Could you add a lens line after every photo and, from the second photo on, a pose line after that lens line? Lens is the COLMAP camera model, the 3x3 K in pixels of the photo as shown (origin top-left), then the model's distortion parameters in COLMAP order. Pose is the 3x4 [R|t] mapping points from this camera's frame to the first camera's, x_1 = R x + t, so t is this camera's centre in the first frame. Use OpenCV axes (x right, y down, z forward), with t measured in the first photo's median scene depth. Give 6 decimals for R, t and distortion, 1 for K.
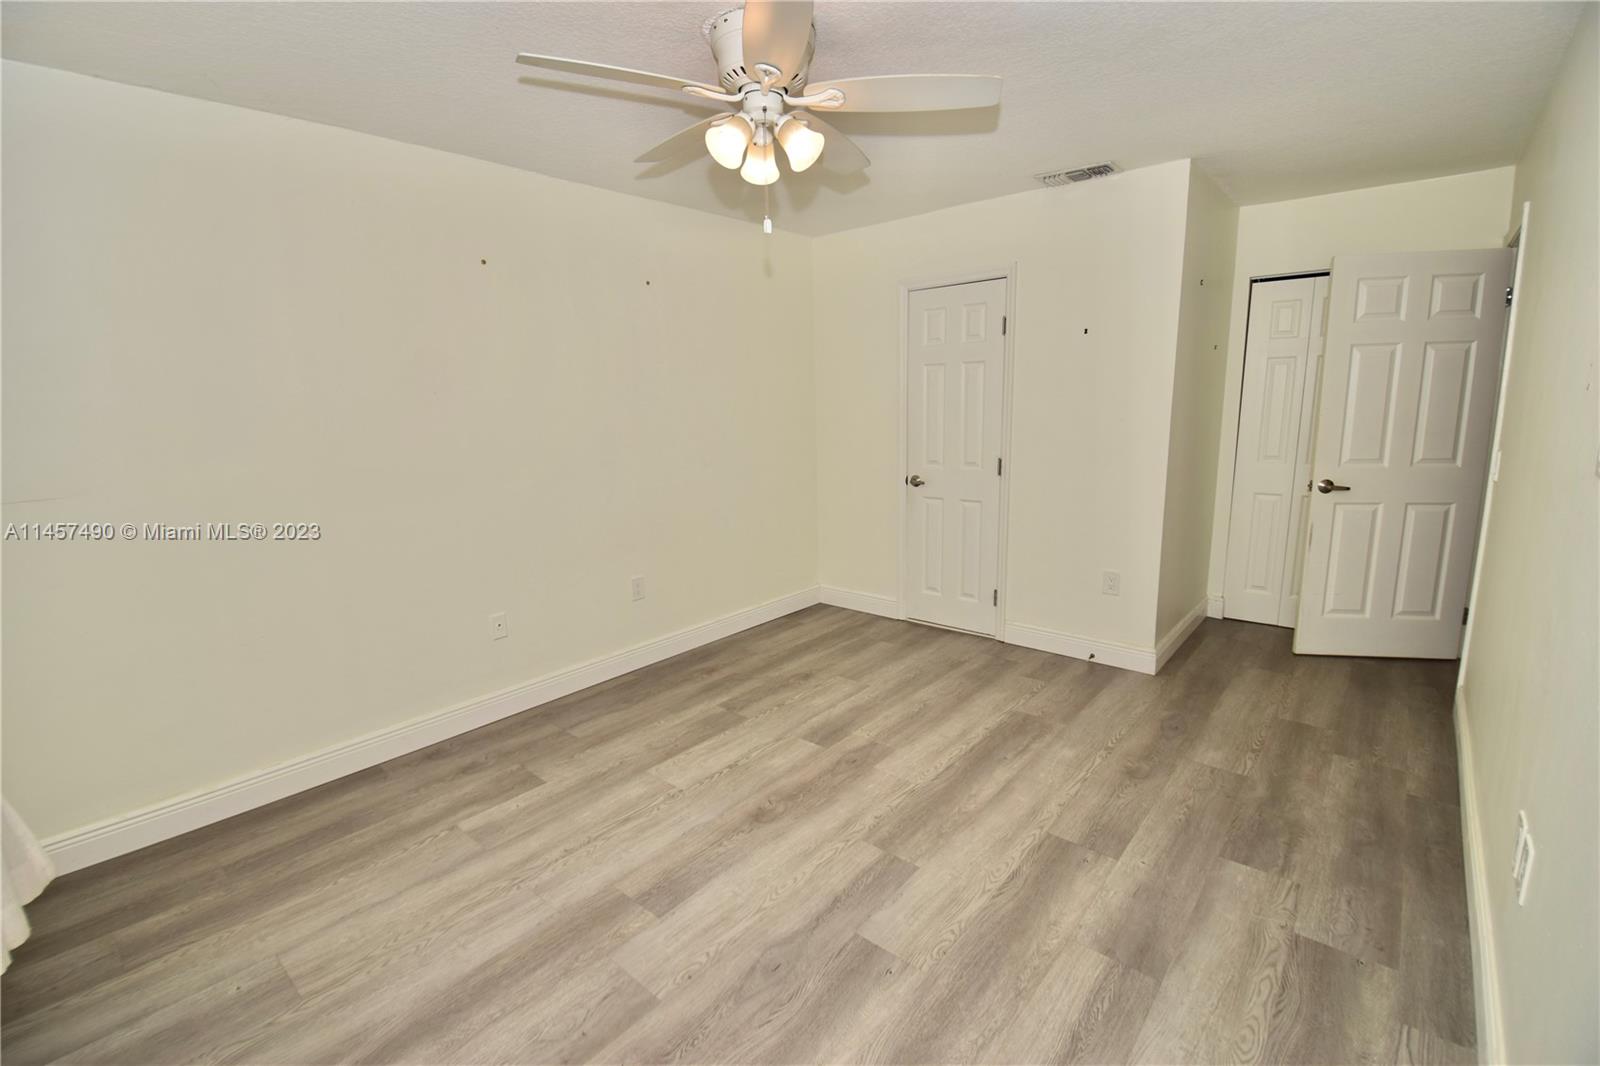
lens RADIAL K [[703.7, 0, 800.0], [0, 703.7, 533.0], [0, 0, 1]] dist [0.014236, -0.025500]
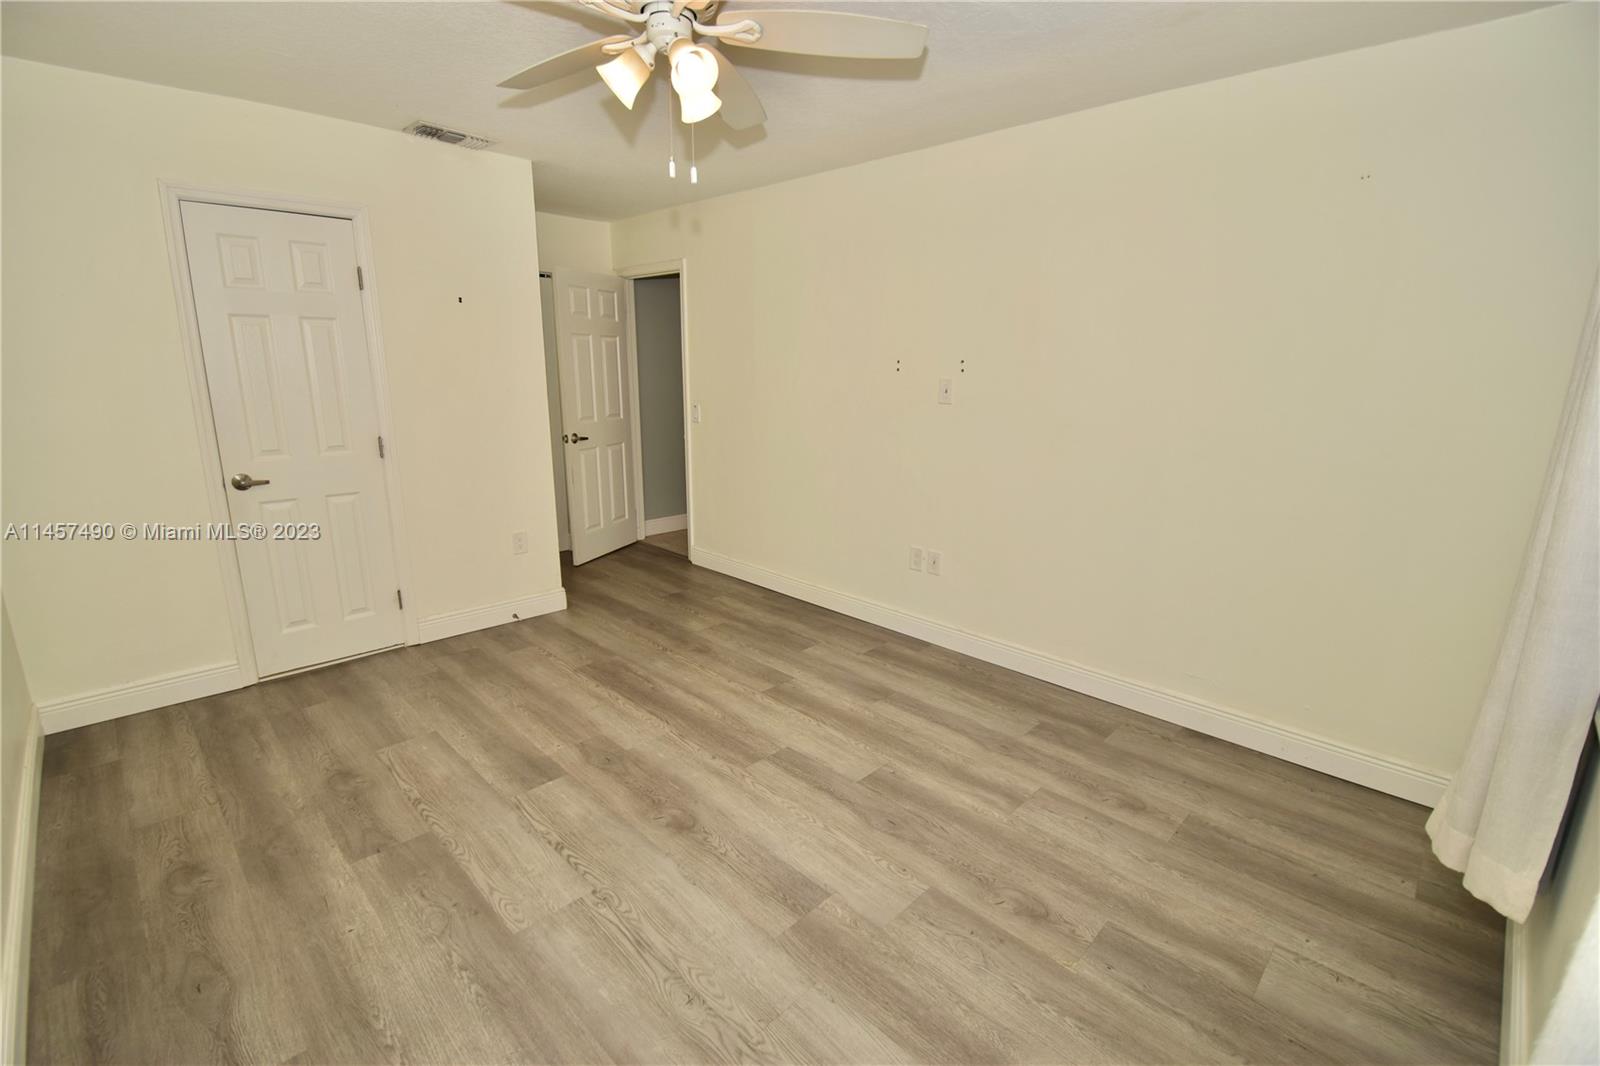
lens RADIAL K [[703.7, 0, 800.0], [0, 703.7, 533.0], [0, 0, 1]] dist [0.014236, -0.025500]
pose [[0.072284, -0.205008, 0.976087, -0.776608], [0.172849, 0.966414, 0.190176, -0.100439], [-0.982292, 0.154969, 0.105292, 0.630390]]
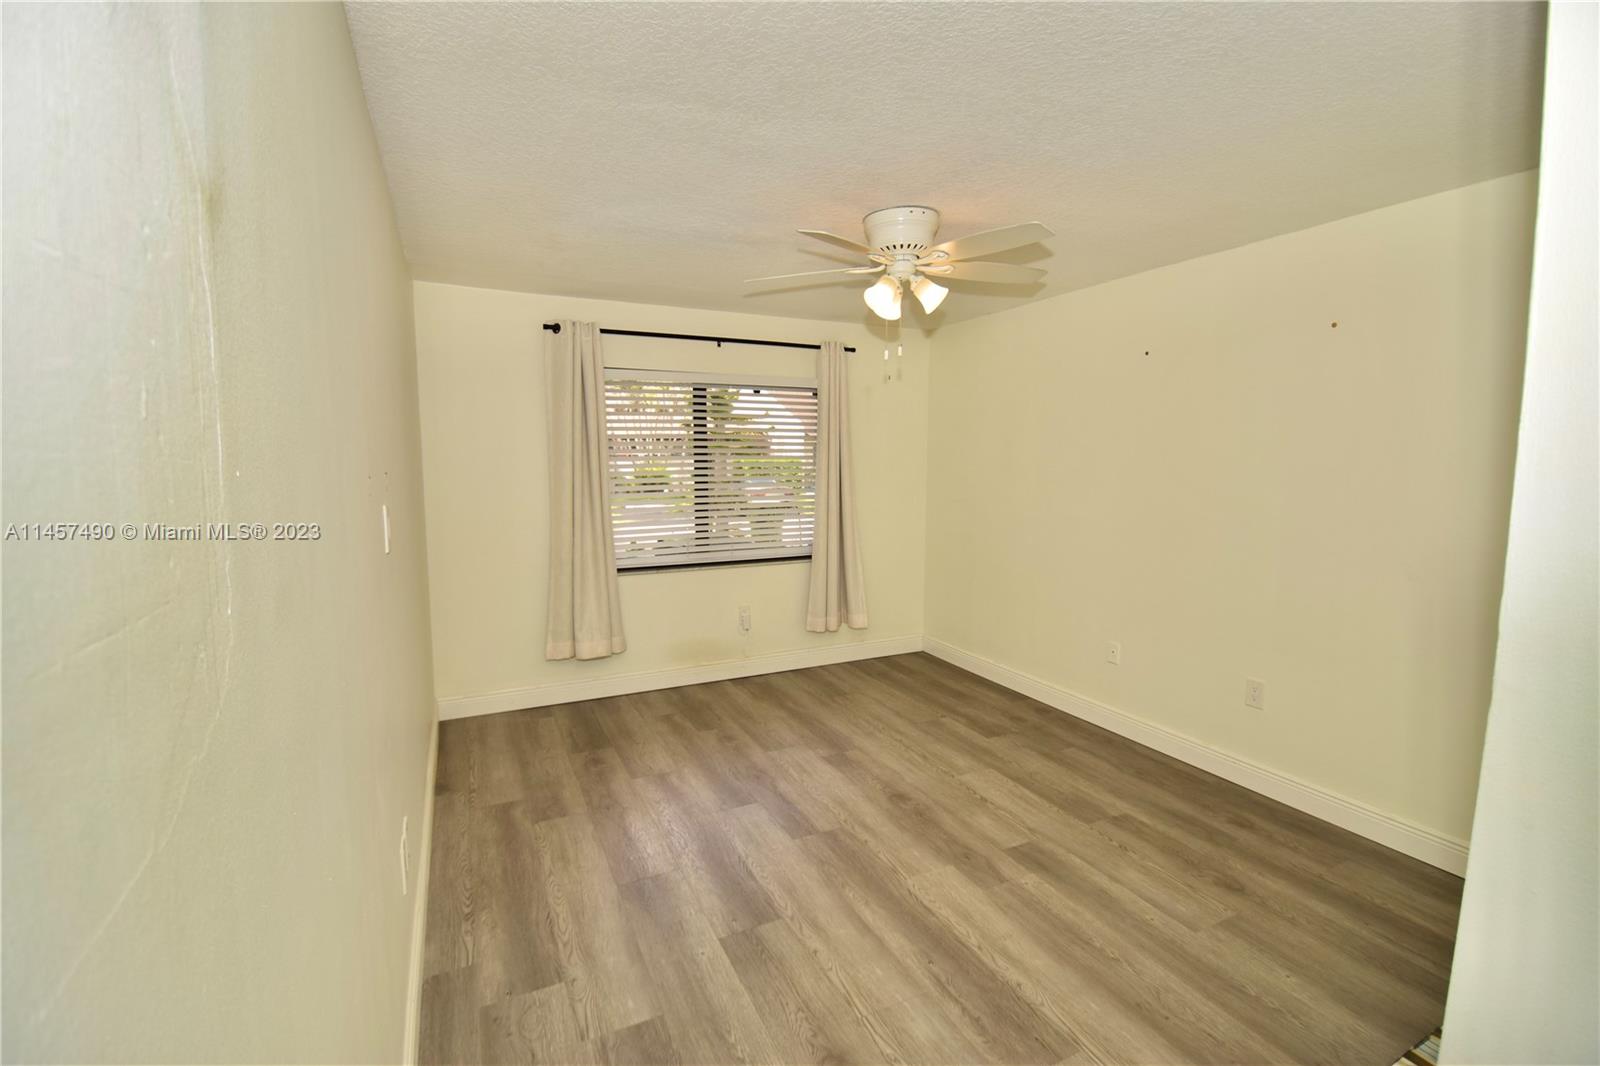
lens RADIAL K [[703.7, 0, 800.0], [0, 703.7, 533.0], [0, 0, 1]] dist [0.014236, -0.025500]
pose [[-0.399765, 0.122465, -0.908400, 1.009983], [-0.163470, 0.965622, 0.202119, -0.261206], [0.901923, 0.229297, -0.366002, 1.082016]]
